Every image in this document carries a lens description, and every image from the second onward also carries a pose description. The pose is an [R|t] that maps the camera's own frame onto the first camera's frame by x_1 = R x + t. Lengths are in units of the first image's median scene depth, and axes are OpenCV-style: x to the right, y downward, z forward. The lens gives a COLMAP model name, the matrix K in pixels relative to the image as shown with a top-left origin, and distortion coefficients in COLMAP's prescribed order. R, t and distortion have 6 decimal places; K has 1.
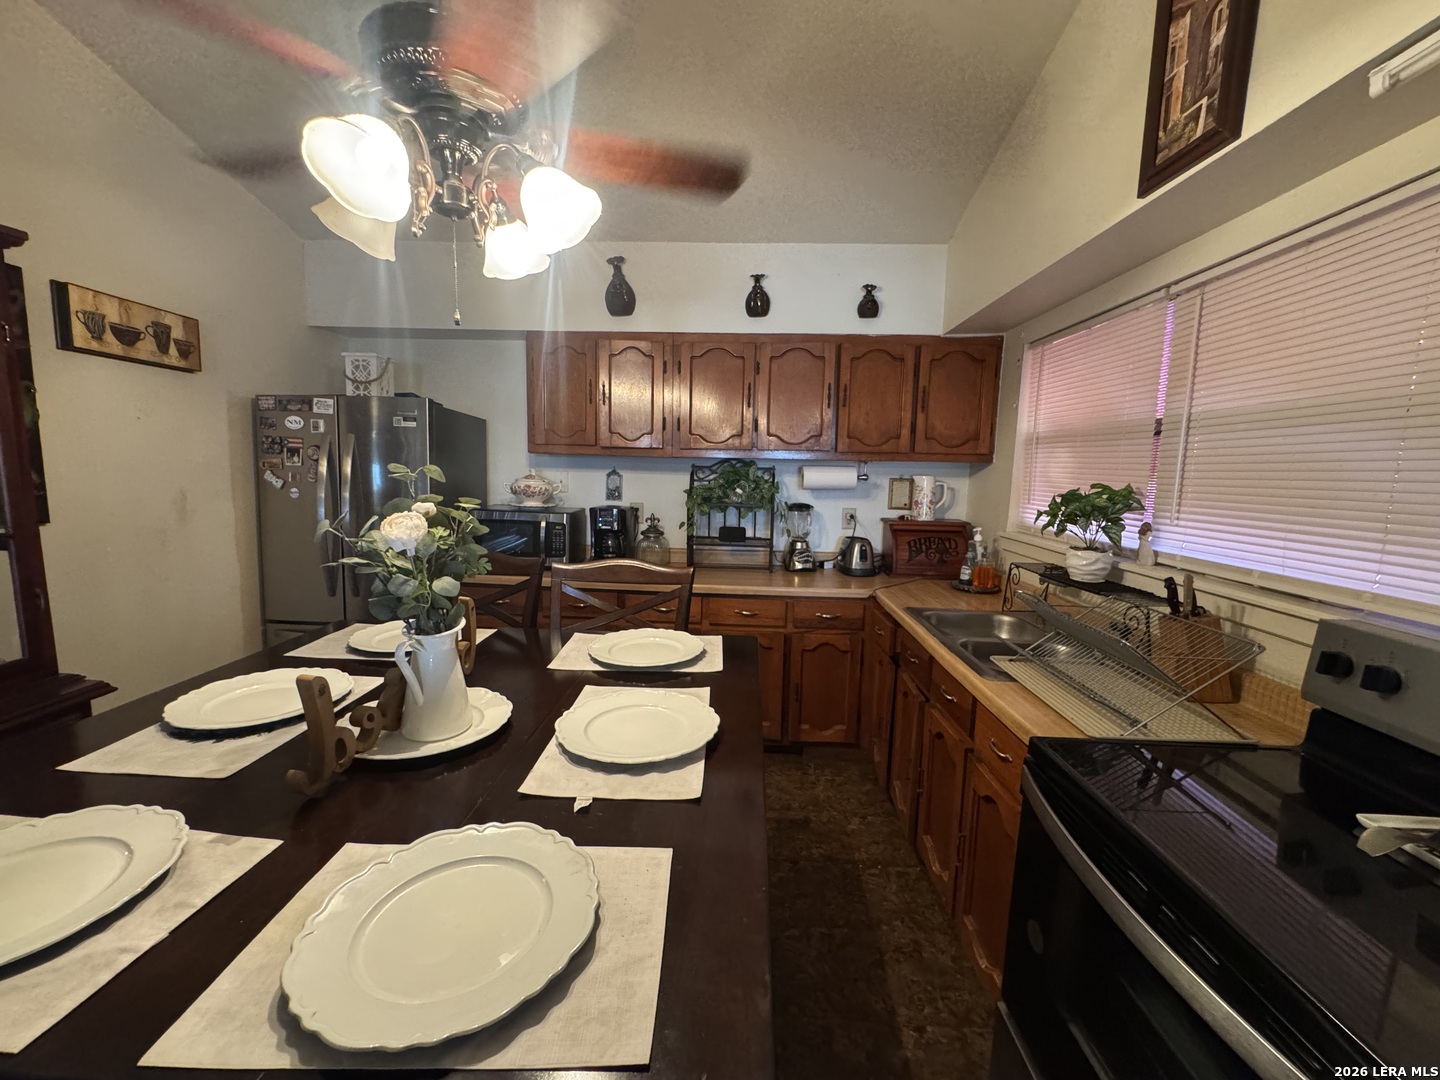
lens RADIAL K [[579.6, 0, 718.9], [0, 579.6, 540.4], [0, 0, 1]] dist [-0.000061, -0.003751]
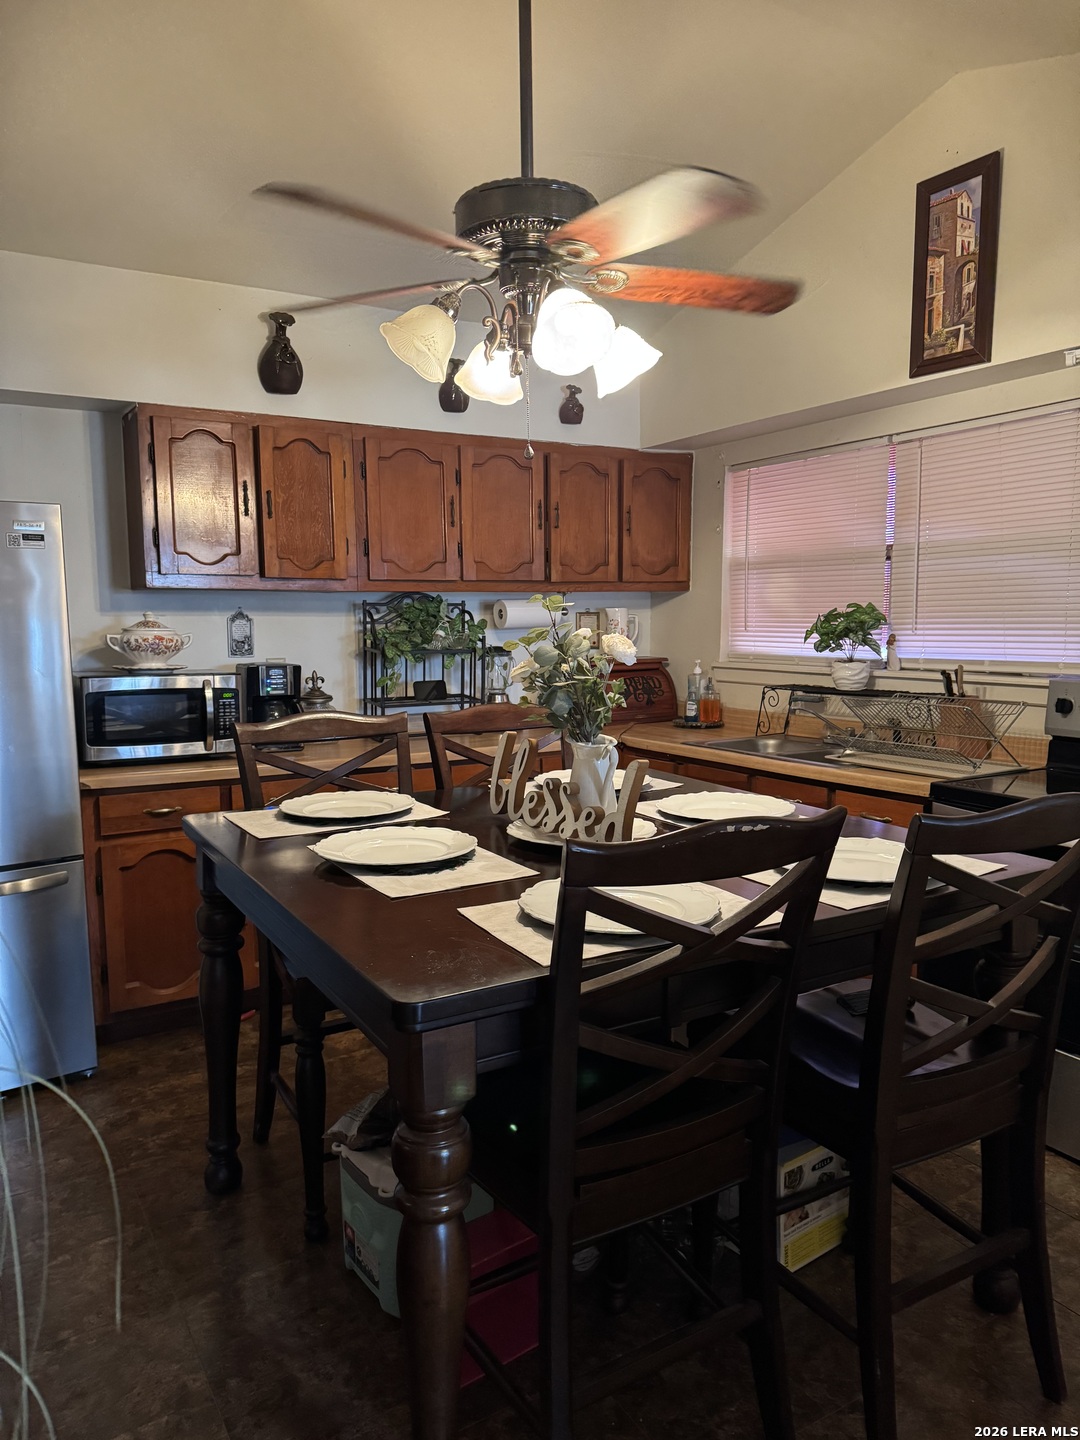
lens RADIAL K [[1004.5, 0, 549.7], [0, 1004.5, 724.8], [0, 0, 1]] dist [0.163206, -0.301292]
pose [[0.829604, -0.092440, 0.550646, -0.651399], [0.099425, 0.994896, 0.017224, 0.030788], [-0.549428, 0.040459, 0.834561, -0.225977]]
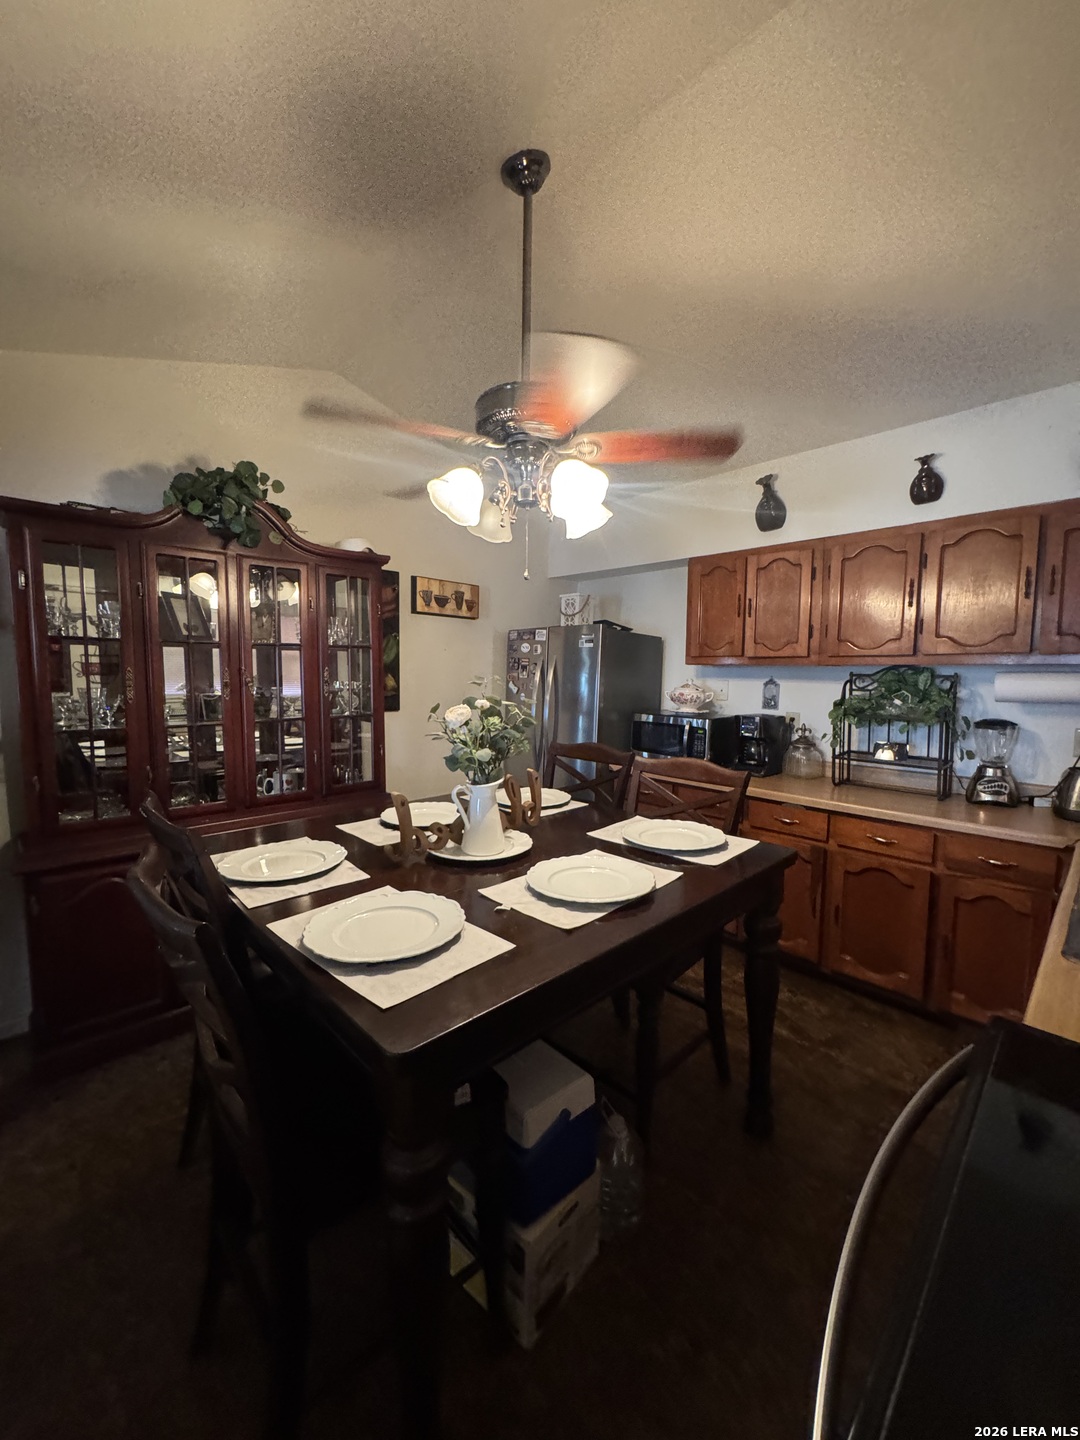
lens RADIAL K [[579.6, 0, 540.0], [0, 579.6, 720.0], [0, 0, 1]] dist [-0.000061, -0.003751]
pose [[0.724151, 0.040965, -0.688423, 0.267088], [-0.078423, 0.996651, -0.023187, 0.004937], [0.685168, 0.070779, 0.724938, -0.004151]]
